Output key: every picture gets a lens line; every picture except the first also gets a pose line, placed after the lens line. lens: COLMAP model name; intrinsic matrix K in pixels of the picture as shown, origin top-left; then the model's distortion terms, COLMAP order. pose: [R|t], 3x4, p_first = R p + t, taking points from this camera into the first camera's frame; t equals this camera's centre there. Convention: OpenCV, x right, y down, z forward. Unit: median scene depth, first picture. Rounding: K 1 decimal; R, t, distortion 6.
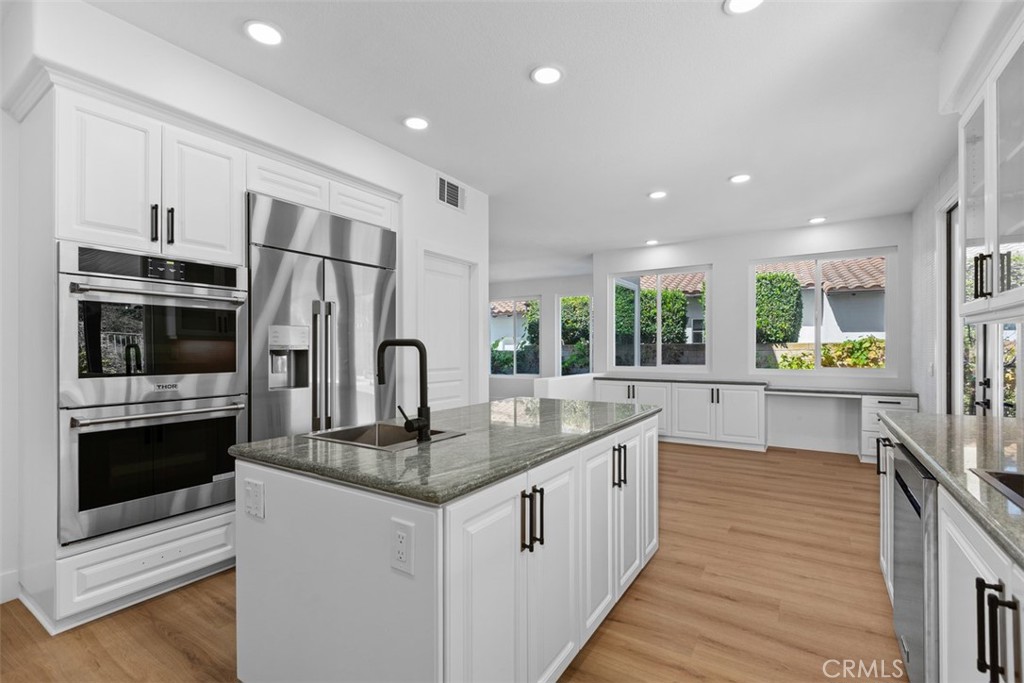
lens RADIAL K [[457.4, 0, 510.7], [0, 457.4, 346.6], [0, 0, 1]] dist [0.001209, 0.000250]
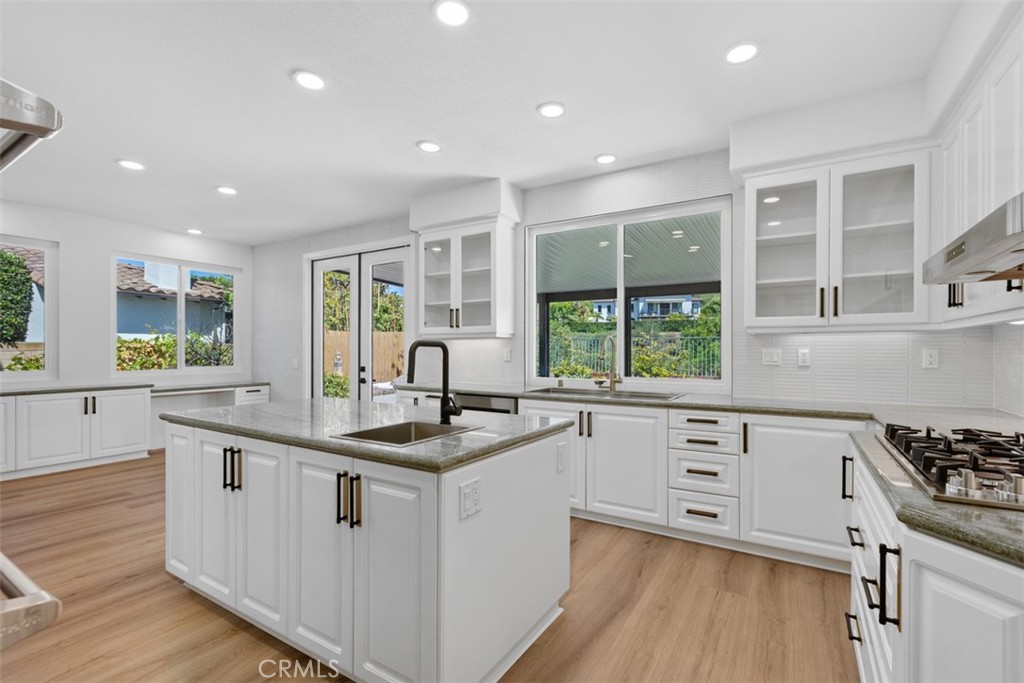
lens RADIAL K [[457.4, 0, 511.0], [0, 457.4, 345.8], [0, 0, 1]] dist [0.001209, 0.000250]
pose [[-0.004085, 0.009779, 0.999944, -0.797603], [-0.006939, 0.999928, -0.009807, 0.003558], [-0.999968, -0.006978, -0.004017, 0.479239]]
